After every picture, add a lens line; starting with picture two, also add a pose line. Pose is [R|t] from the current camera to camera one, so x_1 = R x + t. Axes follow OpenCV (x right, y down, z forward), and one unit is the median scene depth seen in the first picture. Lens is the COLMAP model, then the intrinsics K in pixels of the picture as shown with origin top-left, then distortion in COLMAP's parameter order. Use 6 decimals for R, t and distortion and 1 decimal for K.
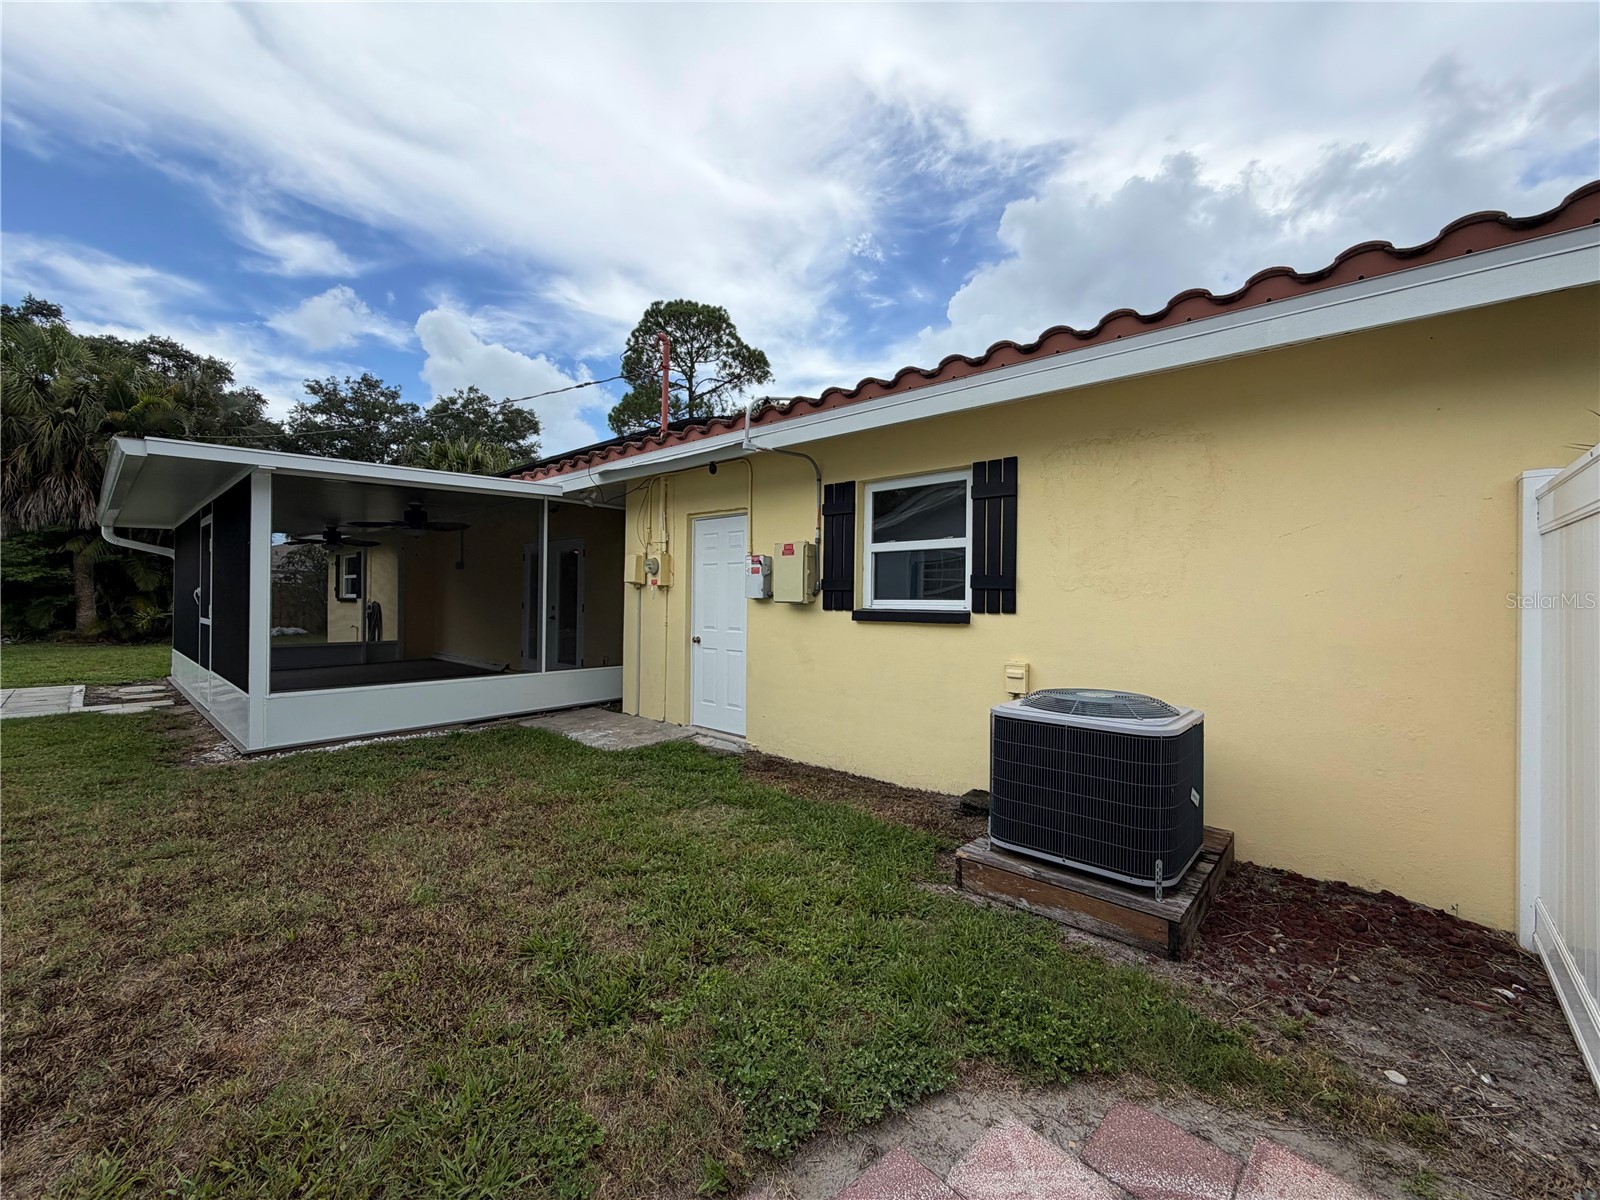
lens RADIAL K [[642.6, 0, 800.0], [0, 642.6, 600.0], [0, 0, 1]] dist [0.000581, 0.000135]
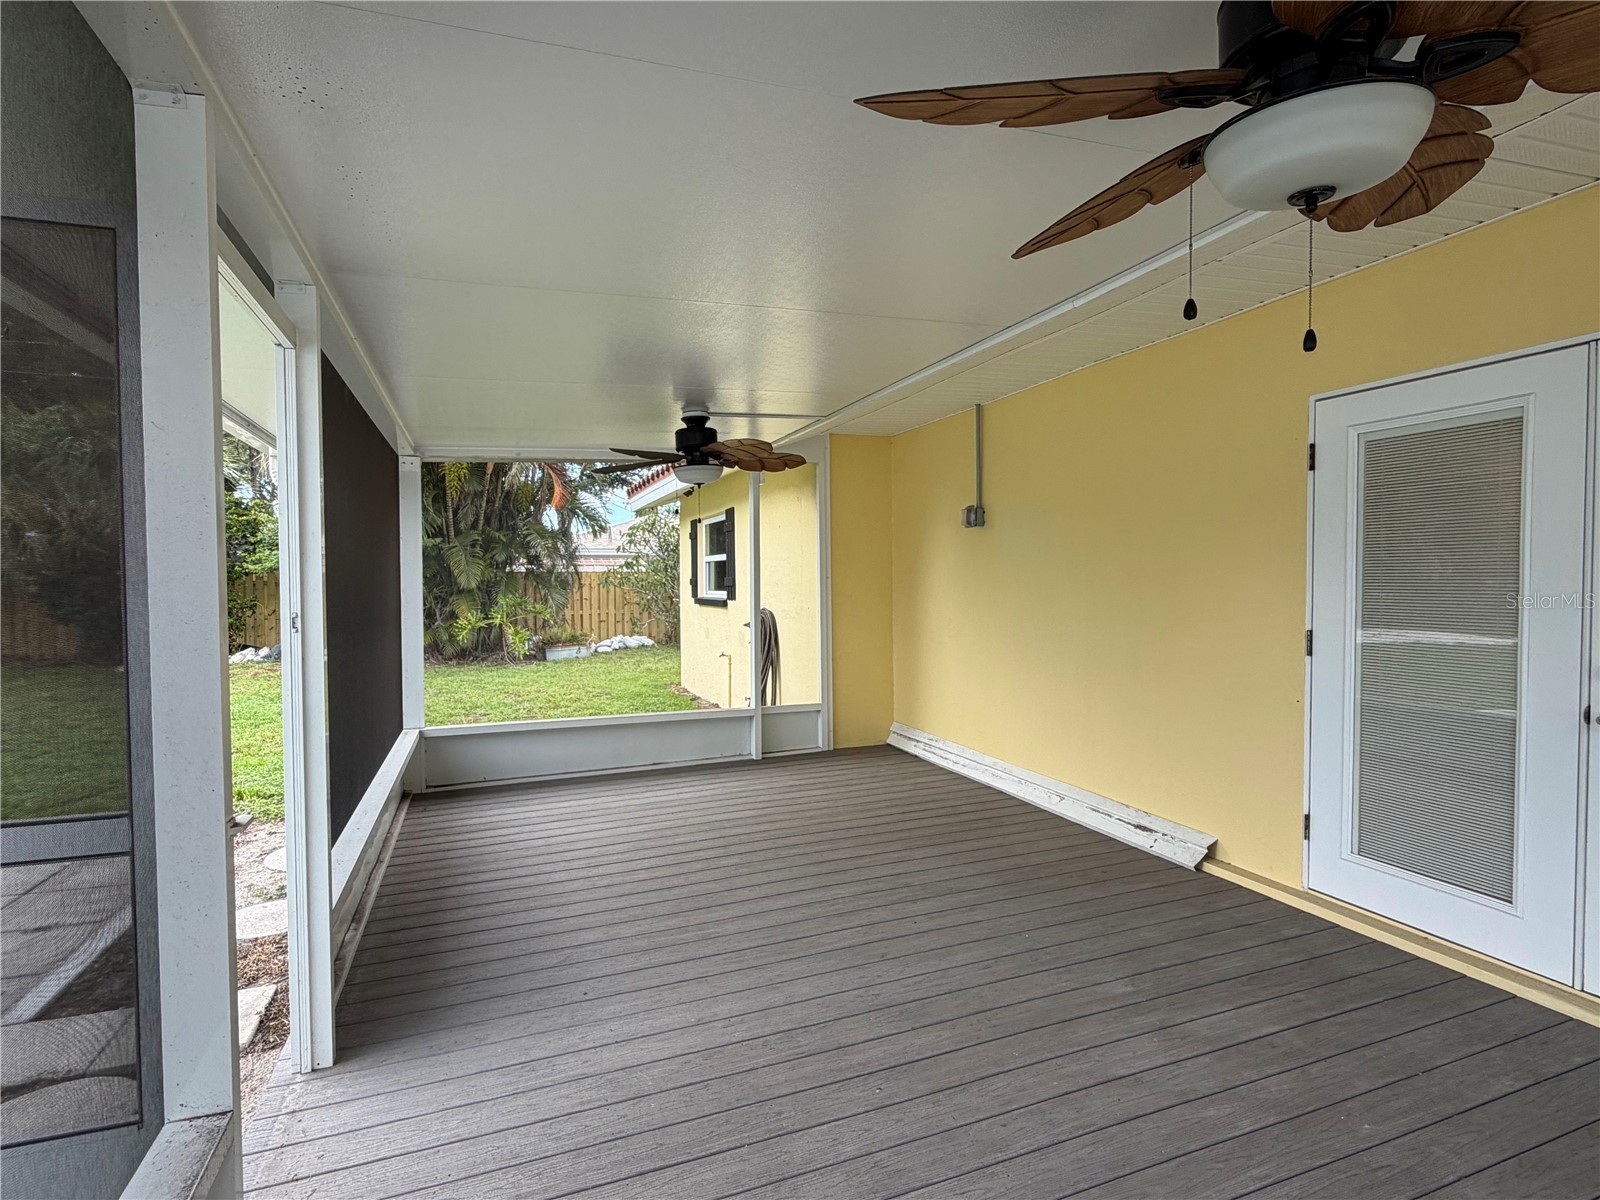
lens RADIAL K [[827.5, 0, 800.0], [0, 827.5, 600.0], [0, 0, 1]] dist [0.000051, -0.000043]
pose [[0.886096, -0.007662, -0.463438, -0.291602], [0.017860, 0.999685, 0.017621, -0.011279], [0.463157, -0.023891, 0.885954, 0.388057]]
